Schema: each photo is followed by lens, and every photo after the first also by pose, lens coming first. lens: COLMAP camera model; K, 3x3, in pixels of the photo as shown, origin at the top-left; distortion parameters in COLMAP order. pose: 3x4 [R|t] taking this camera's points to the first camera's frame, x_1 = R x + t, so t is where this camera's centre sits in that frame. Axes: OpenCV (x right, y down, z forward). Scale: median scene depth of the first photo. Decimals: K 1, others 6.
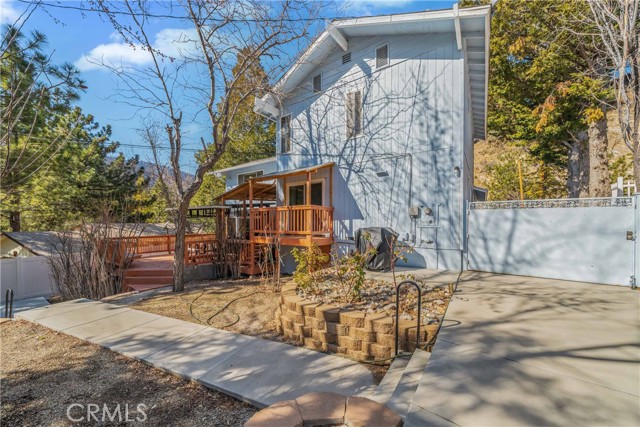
lens RADIAL K [[237.2, 0, 311.5], [0, 237.2, 224.2], [0, 0, 1]] dist [0.002831, 0.000014]
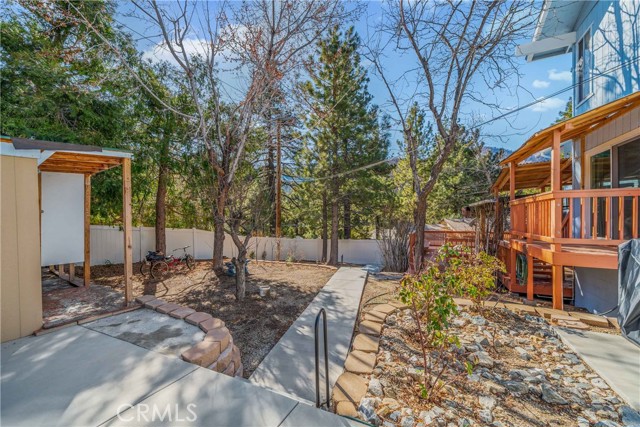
lens RADIAL K [[237.2, 0, 321.4], [0, 237.2, 217.5], [0, 0, 1]] dist [0.002831, 0.000014]
pose [[0.191441, -0.000494, -0.981504, 0.372408], [0.000600, 1.000000, -0.000387, -0.013812], [0.981504, -0.000515, 0.191441, 0.286949]]
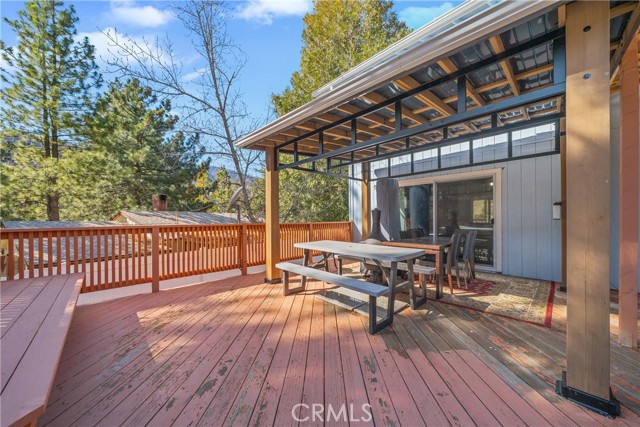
lens RADIAL K [[237.2, 0, 317.2], [0, 237.2, 218.1], [0, 0, 1]] dist [0.002831, 0.000014]
pose [[0.981812, -0.000960, -0.189853, -0.636119], [0.000257, 0.999993, -0.003730, 0.059269], [0.189855, 0.003614, 0.981805, 1.029685]]
